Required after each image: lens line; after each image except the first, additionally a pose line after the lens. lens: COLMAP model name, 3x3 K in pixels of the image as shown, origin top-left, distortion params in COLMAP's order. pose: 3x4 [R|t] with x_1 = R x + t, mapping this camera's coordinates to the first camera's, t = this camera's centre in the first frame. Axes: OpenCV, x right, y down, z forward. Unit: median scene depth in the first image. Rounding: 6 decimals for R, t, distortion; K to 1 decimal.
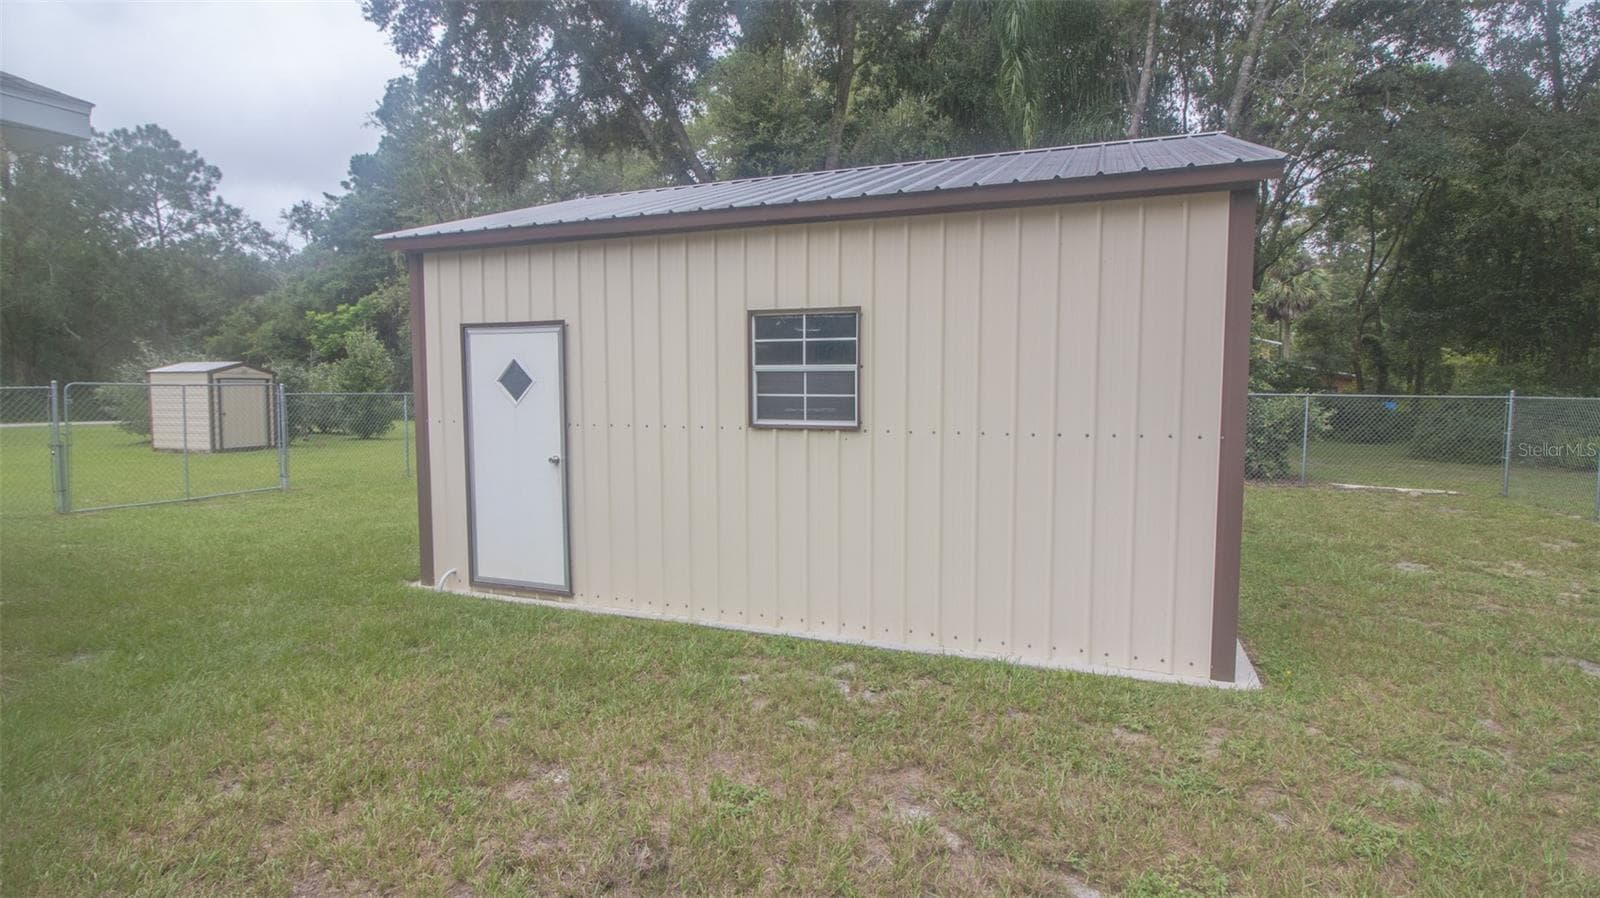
lens RADIAL K [[777.8, 0, 809.9], [0, 777.8, 445.0], [0, 0, 1]] dist [0.004880, -0.015758]
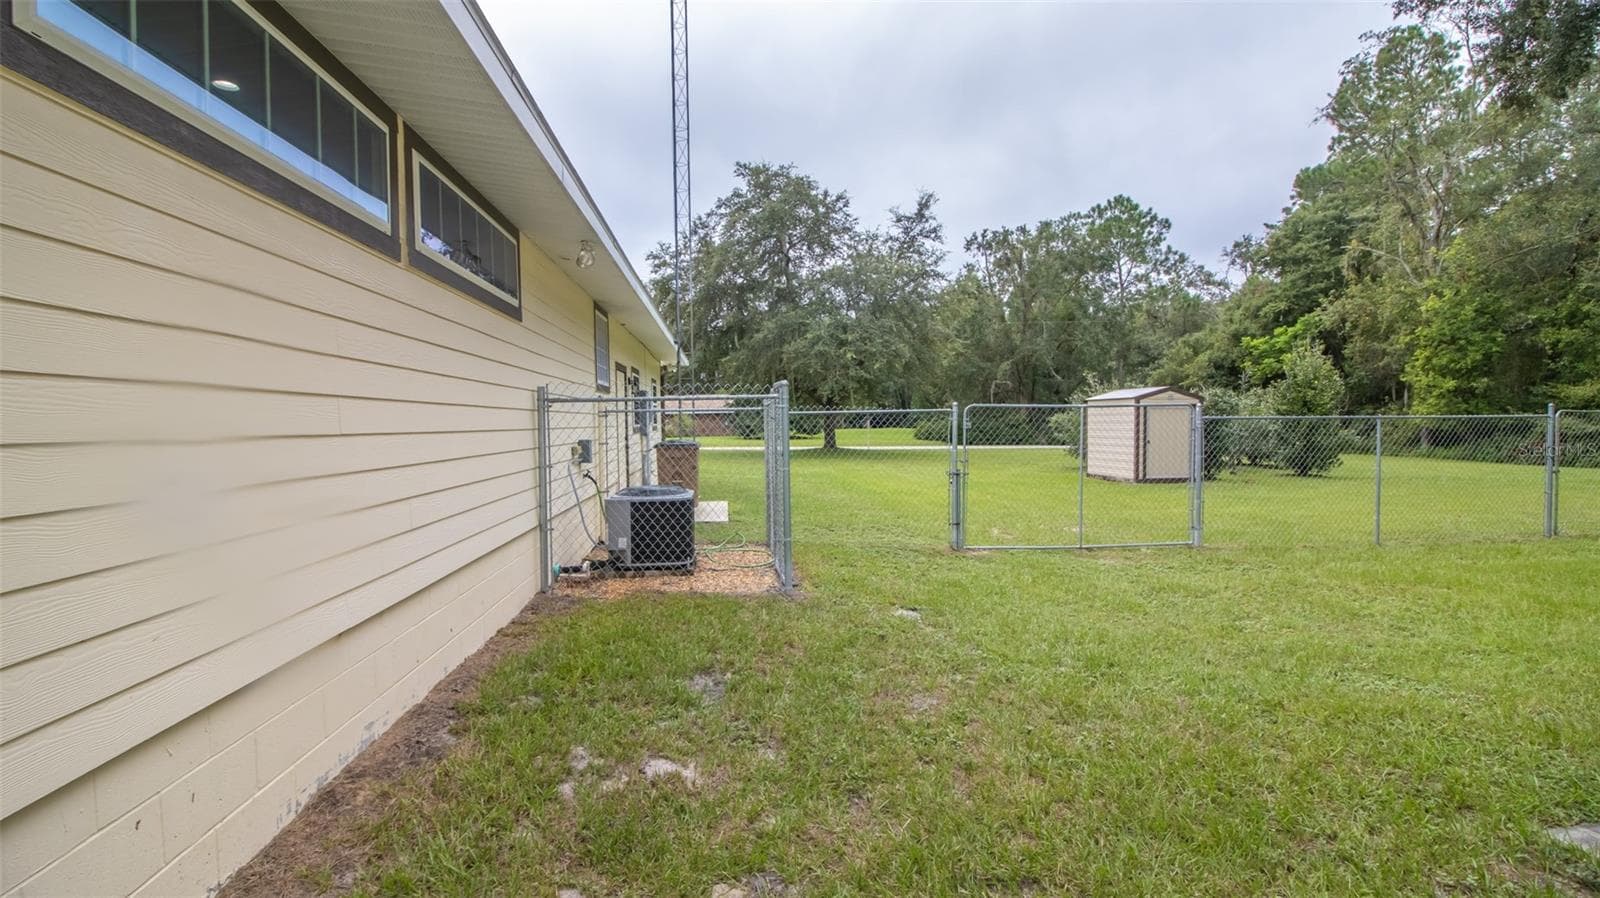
lens RADIAL K [[736.0, 0, 799.1], [0, 736.0, 434.8], [0, 0, 1]] dist [0.000602, -0.013839]
pose [[0.440978, 0.011475, -0.897444, -0.061782], [-0.057684, 0.998213, -0.015580, -0.004557], [0.895662, 0.058639, 0.440852, 0.099289]]
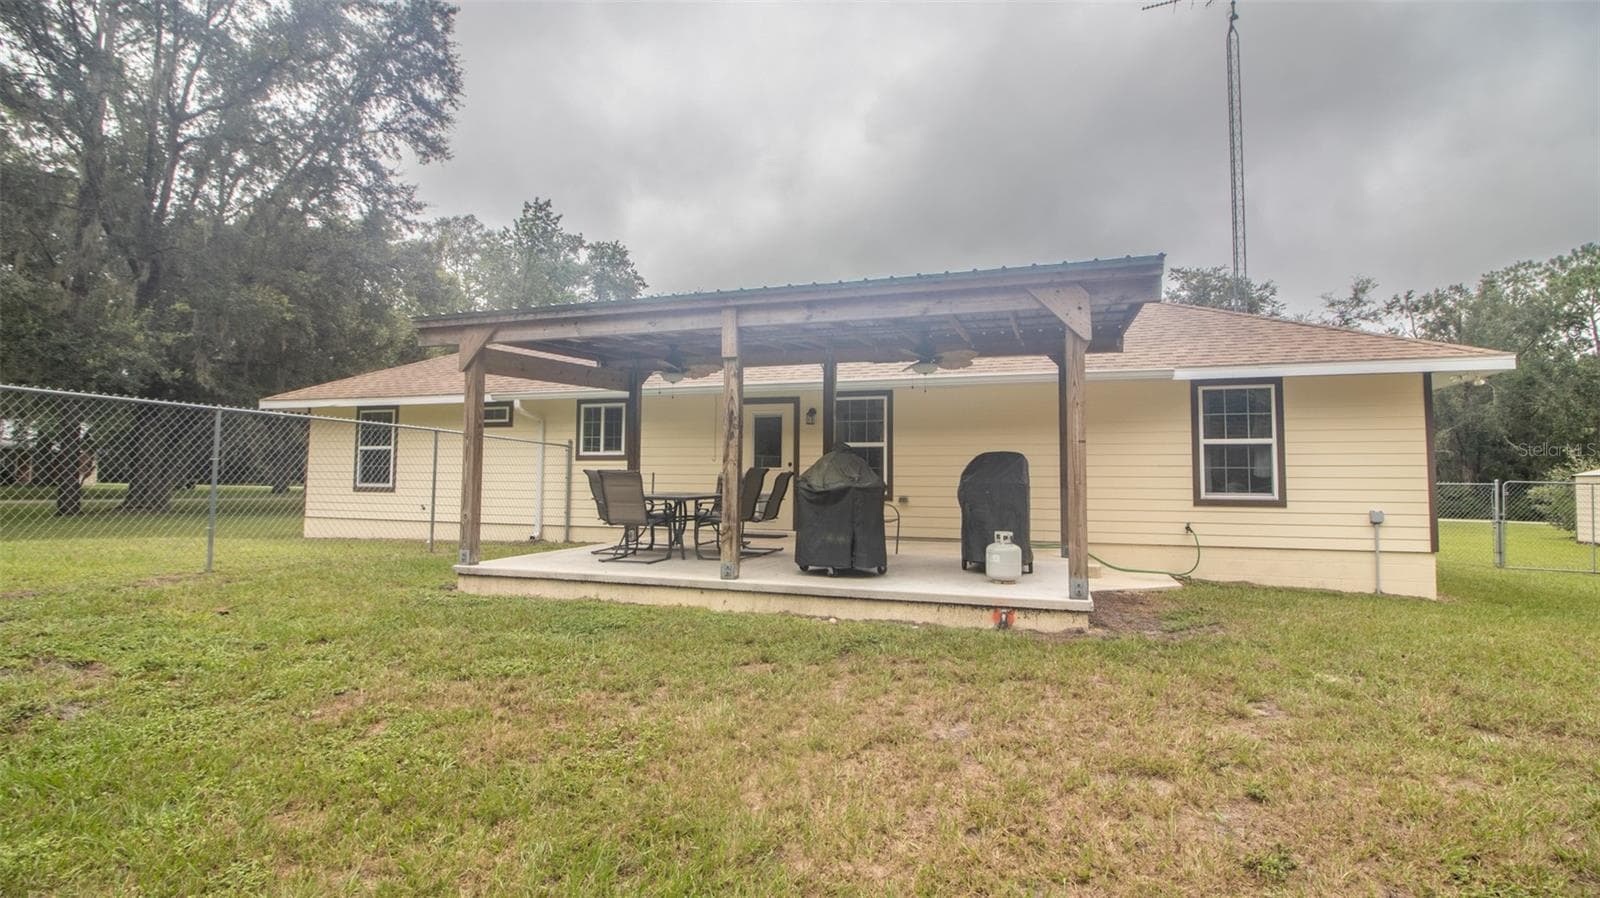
lens RADIAL K [[736.0, 0, 799.1], [0, 736.0, 434.8], [0, 0, 1]] dist [0.000602, -0.013839]
pose [[0.035154, -0.063718, -0.997349, 0.088939], [-0.091789, 0.993541, -0.066710, 0.011075], [0.995158, 0.093891, 0.029078, -0.091533]]
